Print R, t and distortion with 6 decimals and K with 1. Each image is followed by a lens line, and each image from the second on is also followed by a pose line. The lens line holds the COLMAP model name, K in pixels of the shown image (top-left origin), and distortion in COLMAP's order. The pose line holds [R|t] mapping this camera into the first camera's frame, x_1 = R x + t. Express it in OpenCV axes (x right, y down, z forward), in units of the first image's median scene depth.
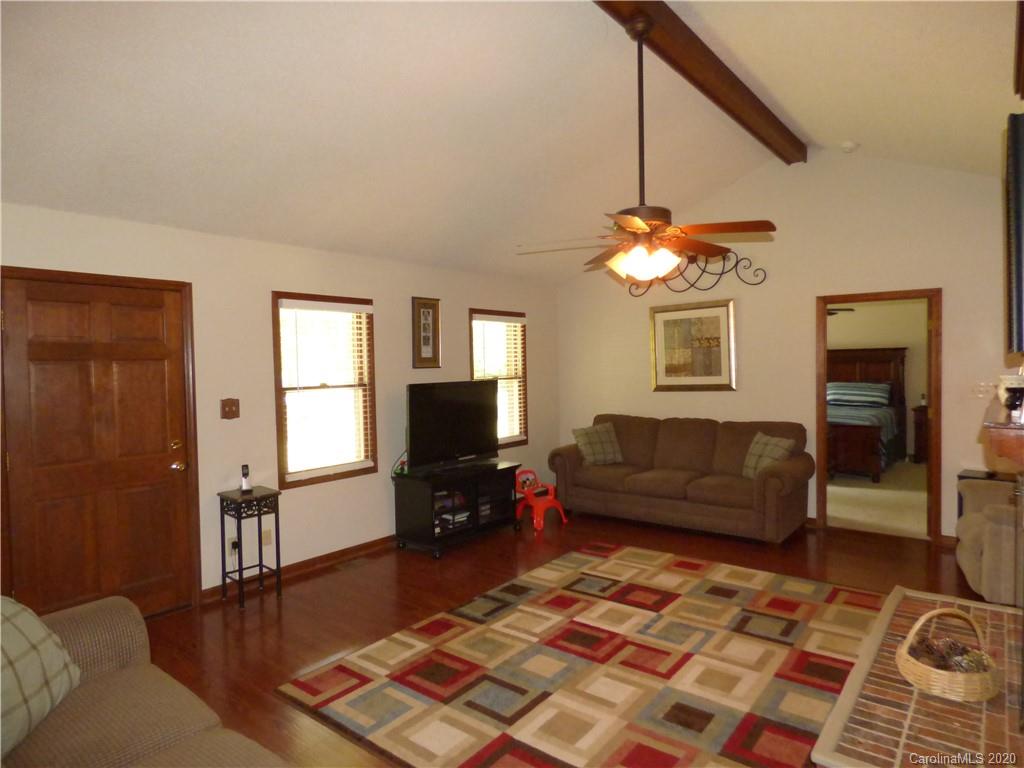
lens RADIAL K [[611.0, 0, 518.5], [0, 611.0, 377.8], [0, 0, 1]] dist [-0.017591, 0.016103]
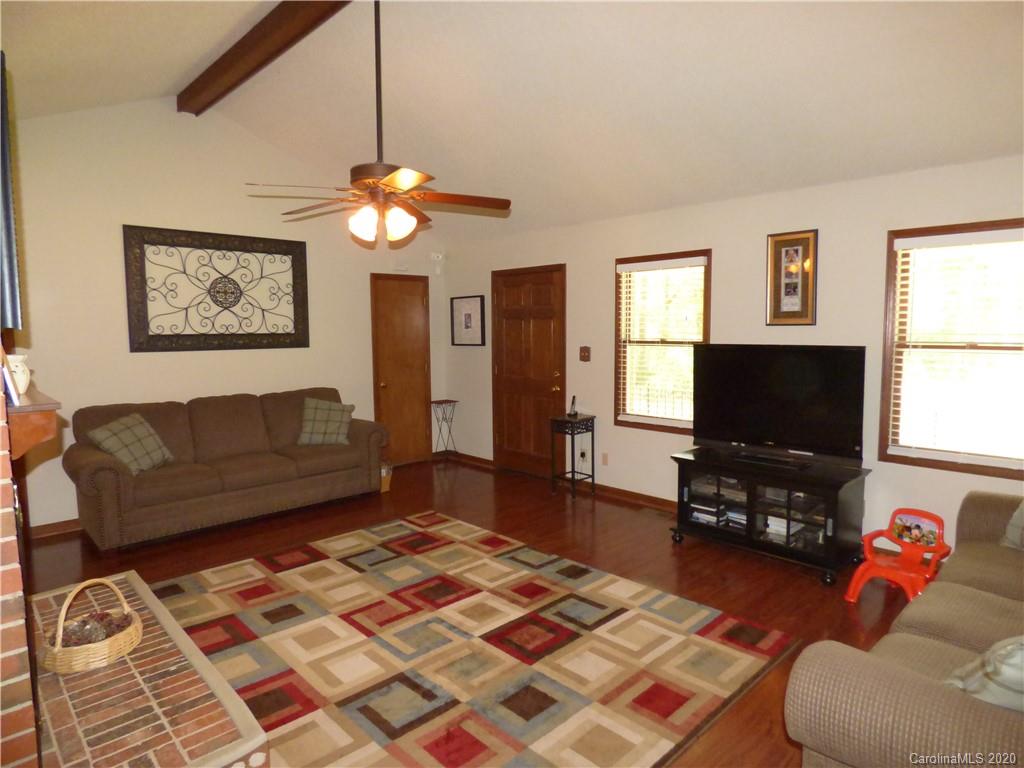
lens RADIAL K [[611.0, 0, 509.6], [0, 611.0, 384.7], [0, 0, 1]] dist [-0.017591, 0.016103]
pose [[-0.142444, 0.116506, -0.982922, 0.964322], [-0.007594, 0.992891, 0.118788, -0.044844], [0.989774, 0.024385, -0.140547, 1.125751]]
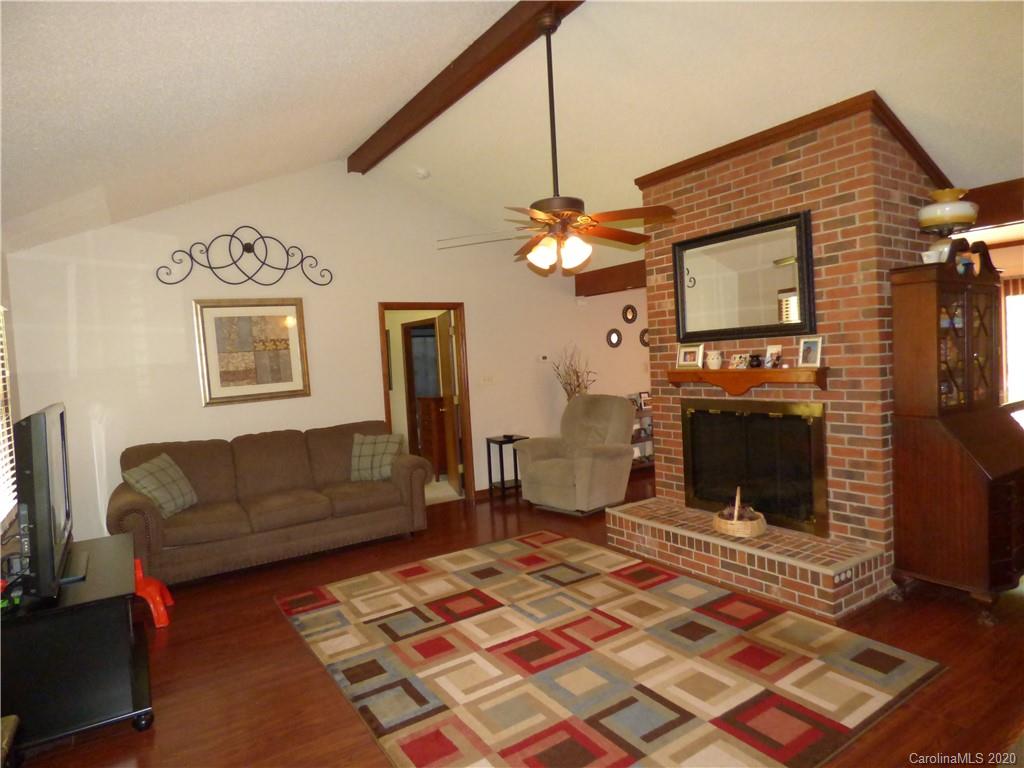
lens RADIAL K [[611.0, 0, 511.1], [0, 611.0, 381.9], [0, 0, 1]] dist [-0.017591, 0.016103]
pose [[0.316524, -0.043357, 0.947593, -0.680903], [0.069922, 0.997304, 0.022276, 0.000444], [-0.946004, 0.059207, 0.318702, 0.640301]]
